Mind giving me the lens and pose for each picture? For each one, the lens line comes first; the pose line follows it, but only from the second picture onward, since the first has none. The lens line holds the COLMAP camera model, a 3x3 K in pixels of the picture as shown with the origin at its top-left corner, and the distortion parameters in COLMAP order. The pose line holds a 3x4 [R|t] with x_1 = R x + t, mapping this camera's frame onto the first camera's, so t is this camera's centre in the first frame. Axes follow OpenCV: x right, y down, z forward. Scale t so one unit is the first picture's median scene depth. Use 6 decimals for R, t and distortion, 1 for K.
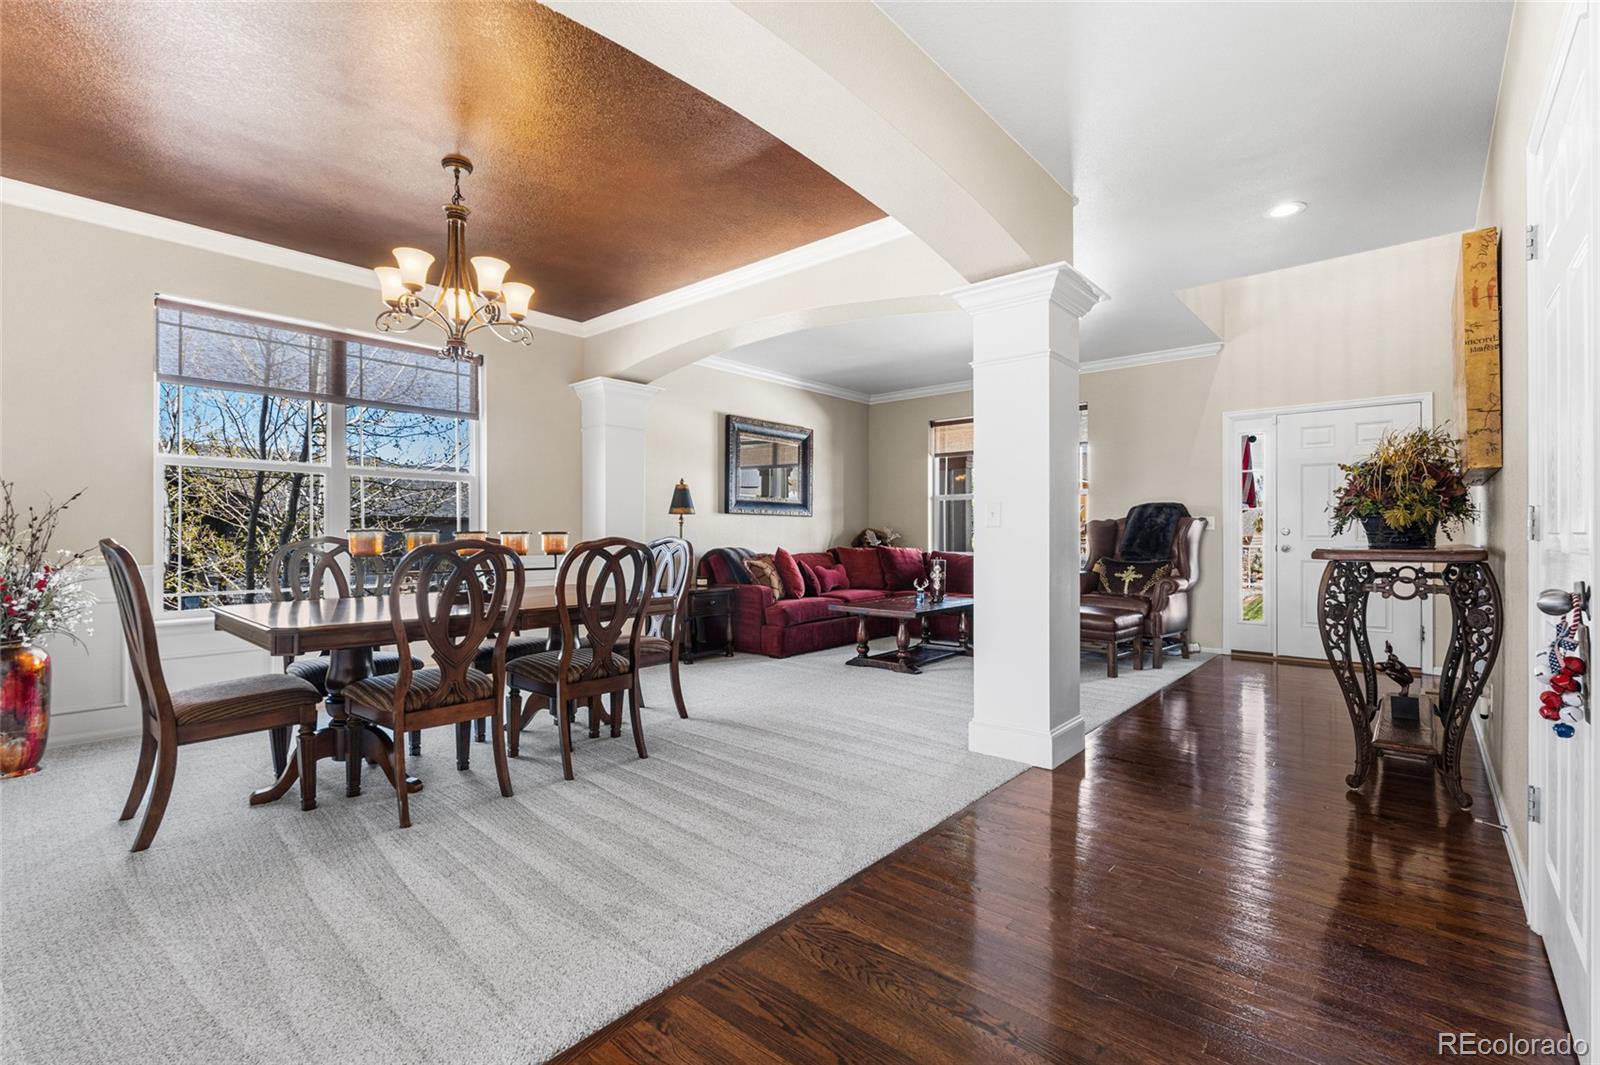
lens RADIAL K [[713.3, 0, 807.6], [0, 713.3, 528.4], [0, 0, 1]] dist [-0.004458, -0.000007]
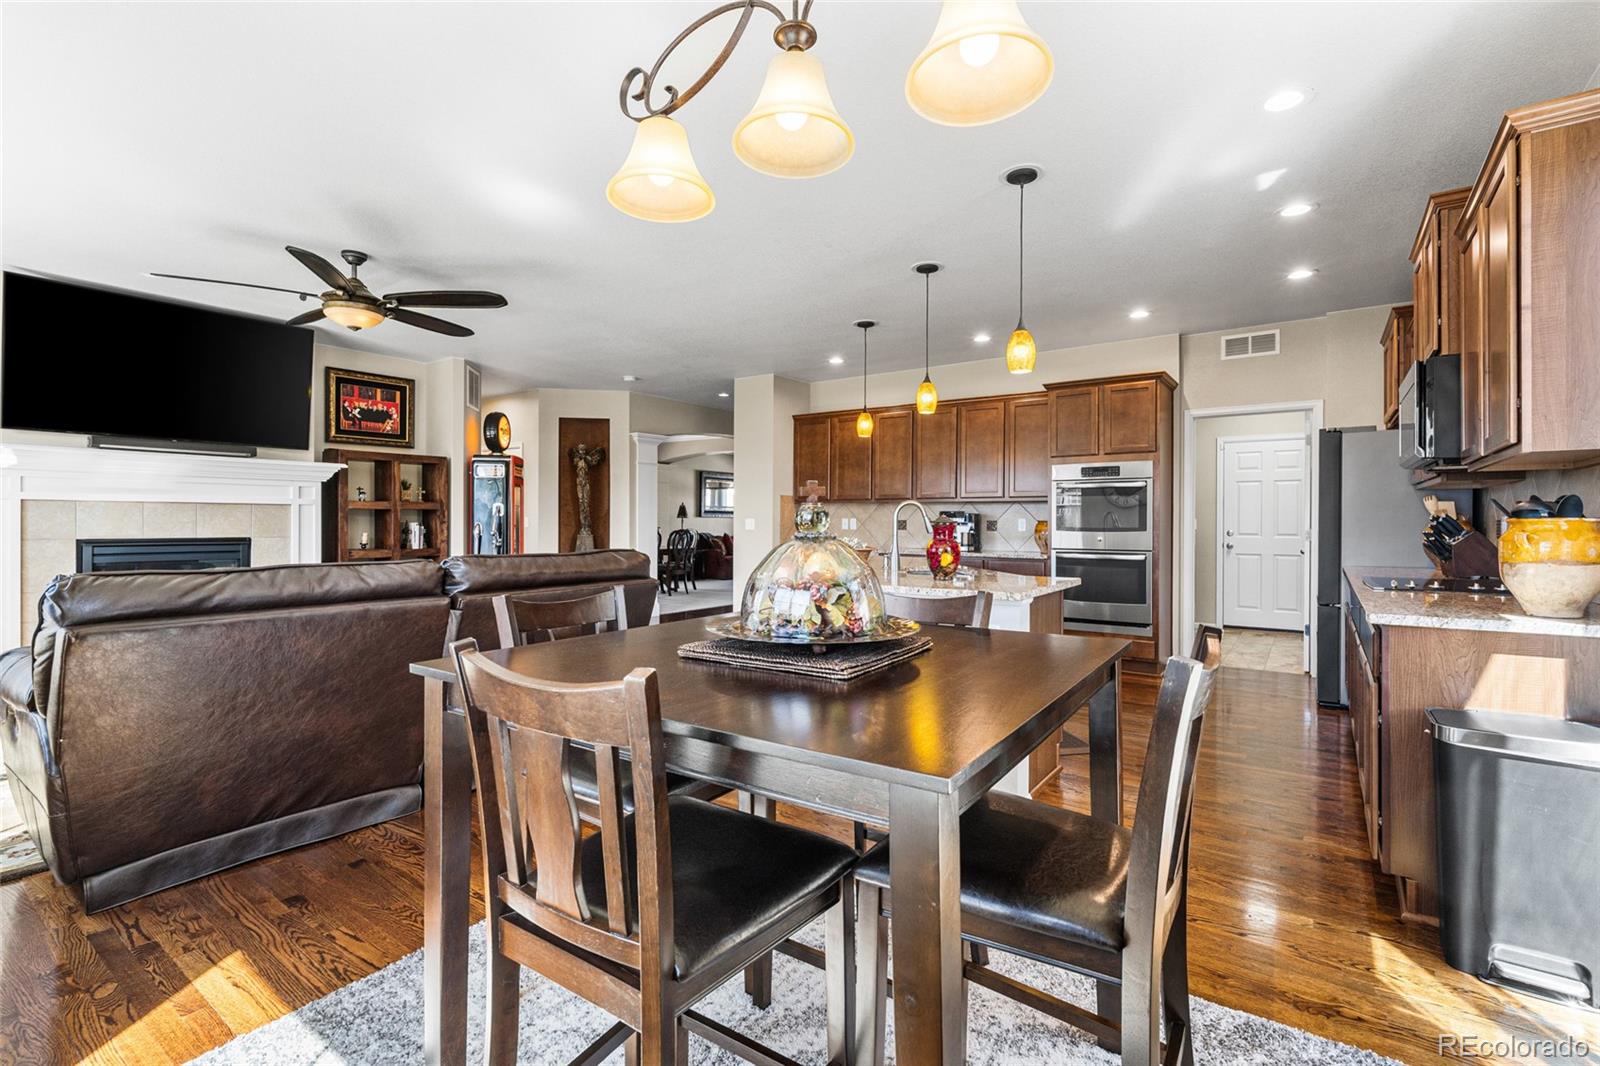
lens RADIAL K [[713.3, 0, 804.9], [0, 713.3, 523.3], [0, 0, 1]] dist [-0.004458, -0.000007]
pose [[0.994817, -0.003115, 0.101637, -0.018978], [0.002131, 0.999950, 0.009781, -0.023940], [-0.101662, -0.009513, 0.994774, -1.243464]]
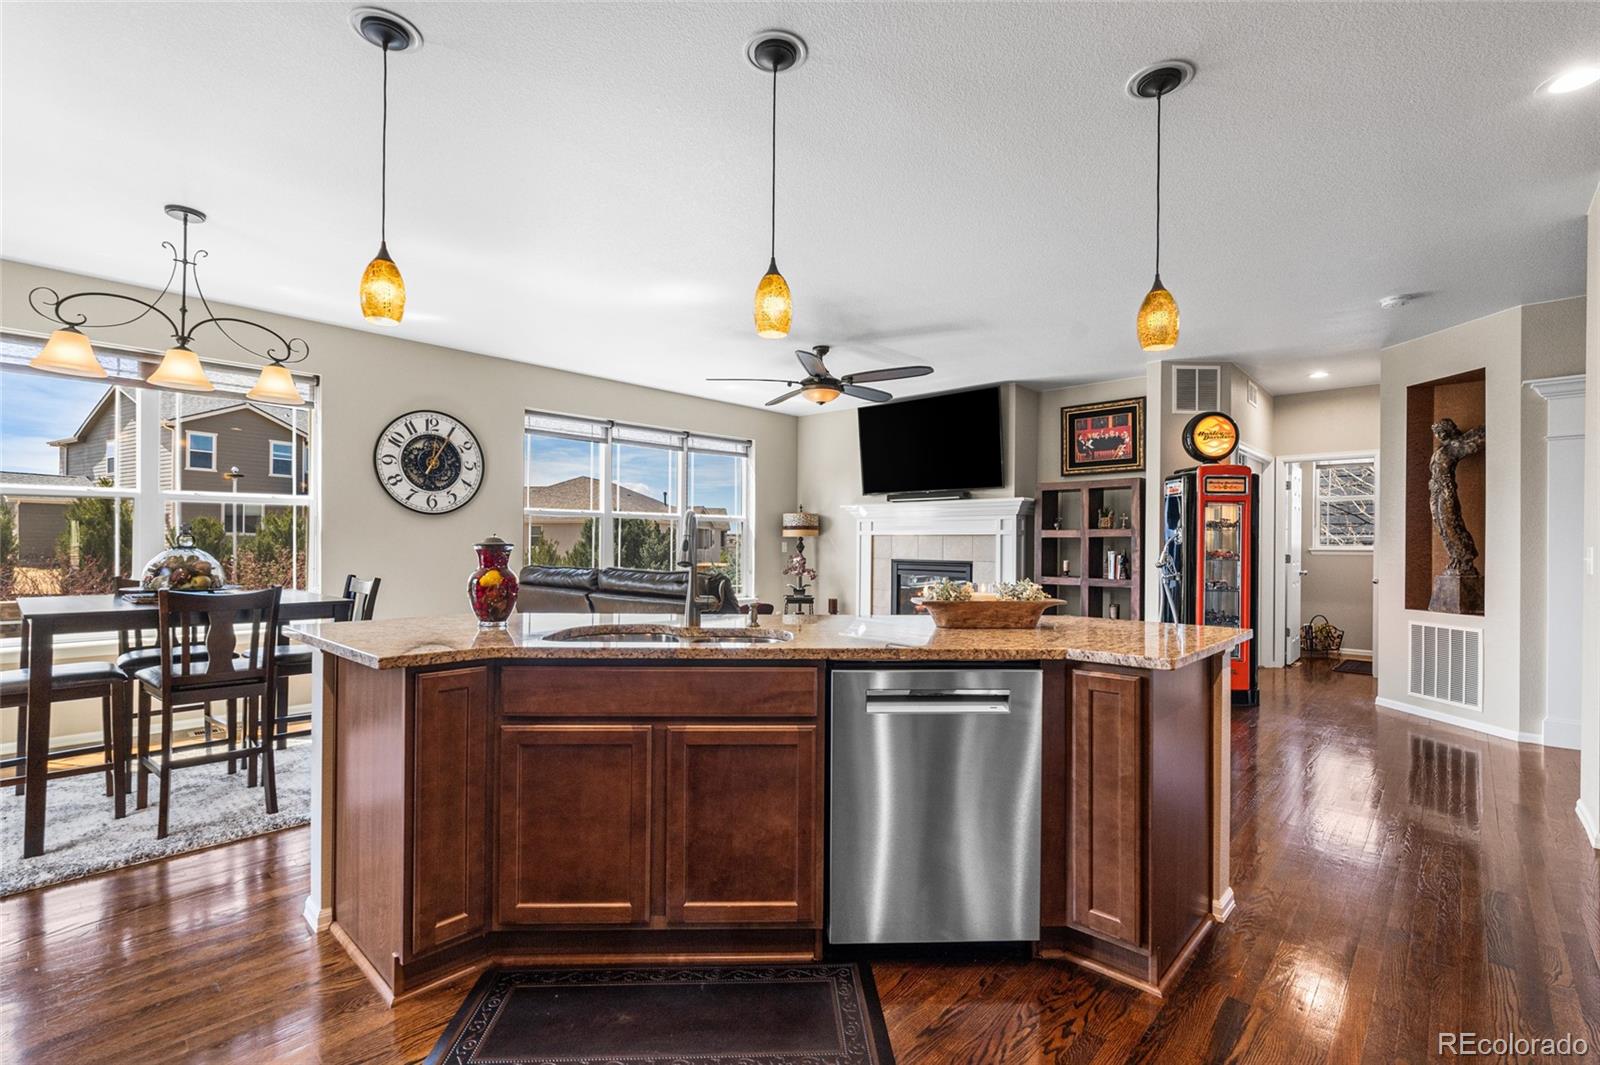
lens RADIAL K [[713.3, 0, 793.8], [0, 713.3, 545.3], [0, 0, 1]] dist [-0.004458, -0.000007]
pose [[-0.024722, -0.005878, -0.999677, 0.481883], [-0.002864, 0.999979, -0.005809, -0.017567], [0.999690, 0.002719, -0.024739, -0.600929]]
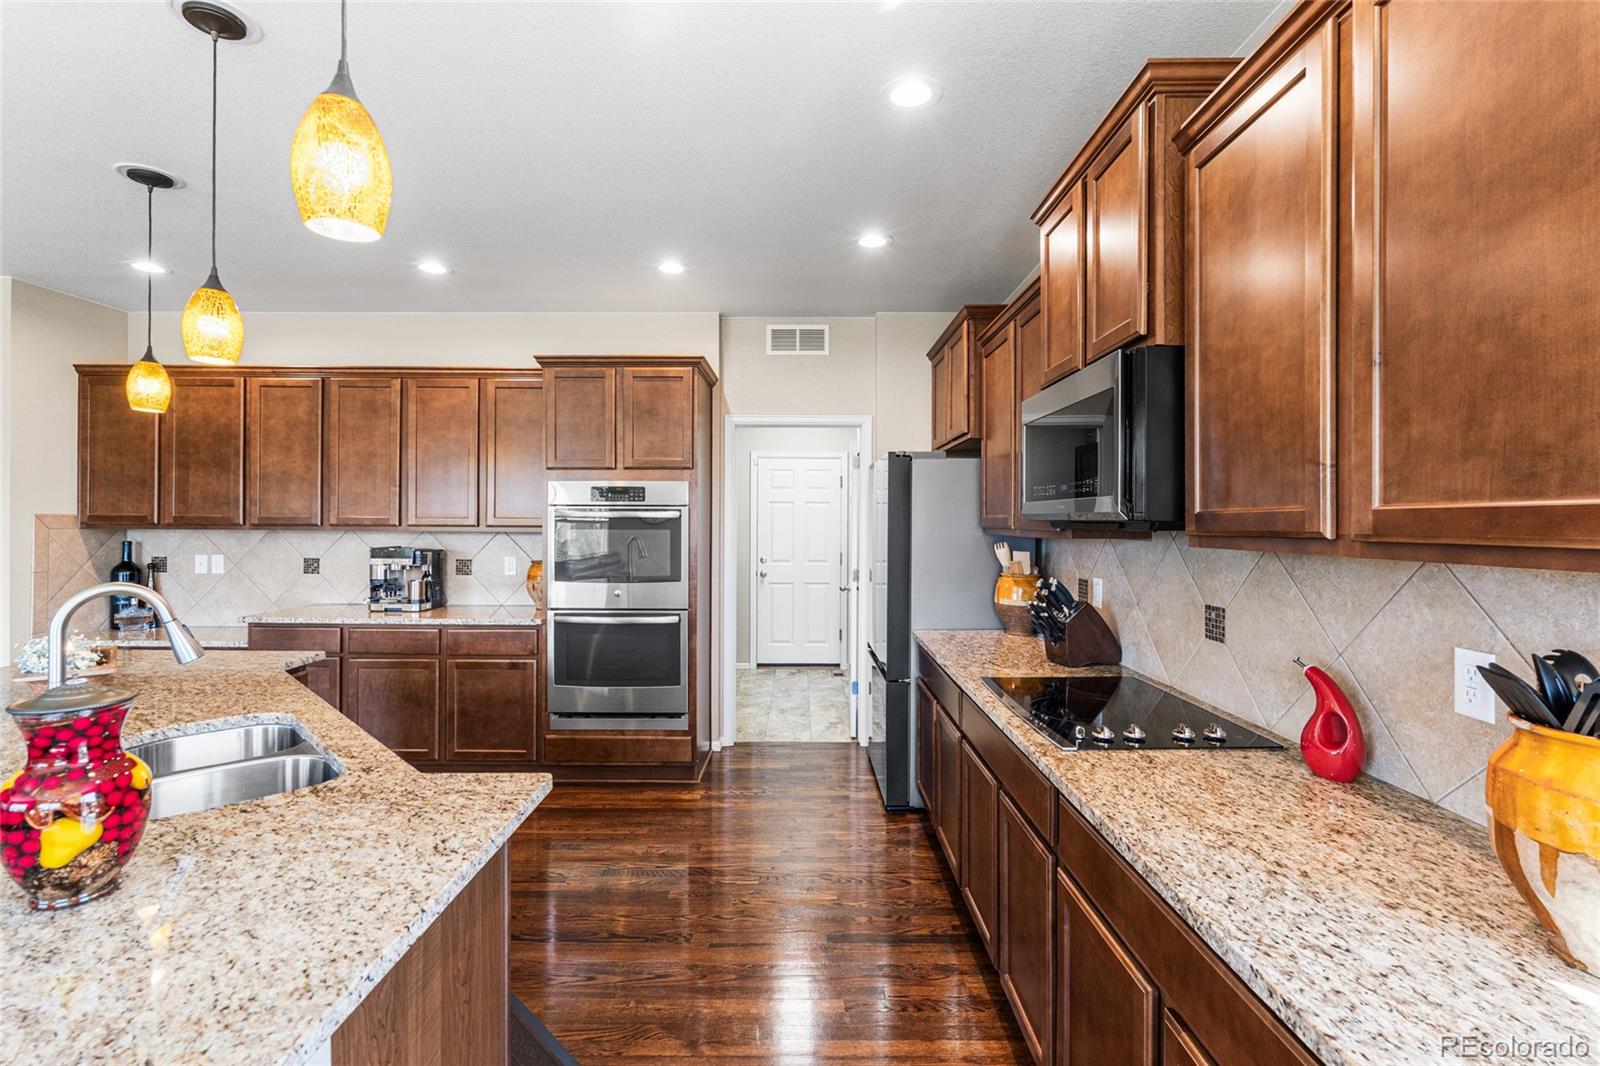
lens RADIAL K [[713.3, 0, 800.2], [0, 713.3, 527.0], [0, 0, 1]] dist [-0.004458, -0.000007]
pose [[0.748765, -0.007690, 0.662791, 0.142041], [-0.003417, 0.999875, 0.015461, -0.058555], [-0.662827, -0.013841, 0.748645, -0.969359]]
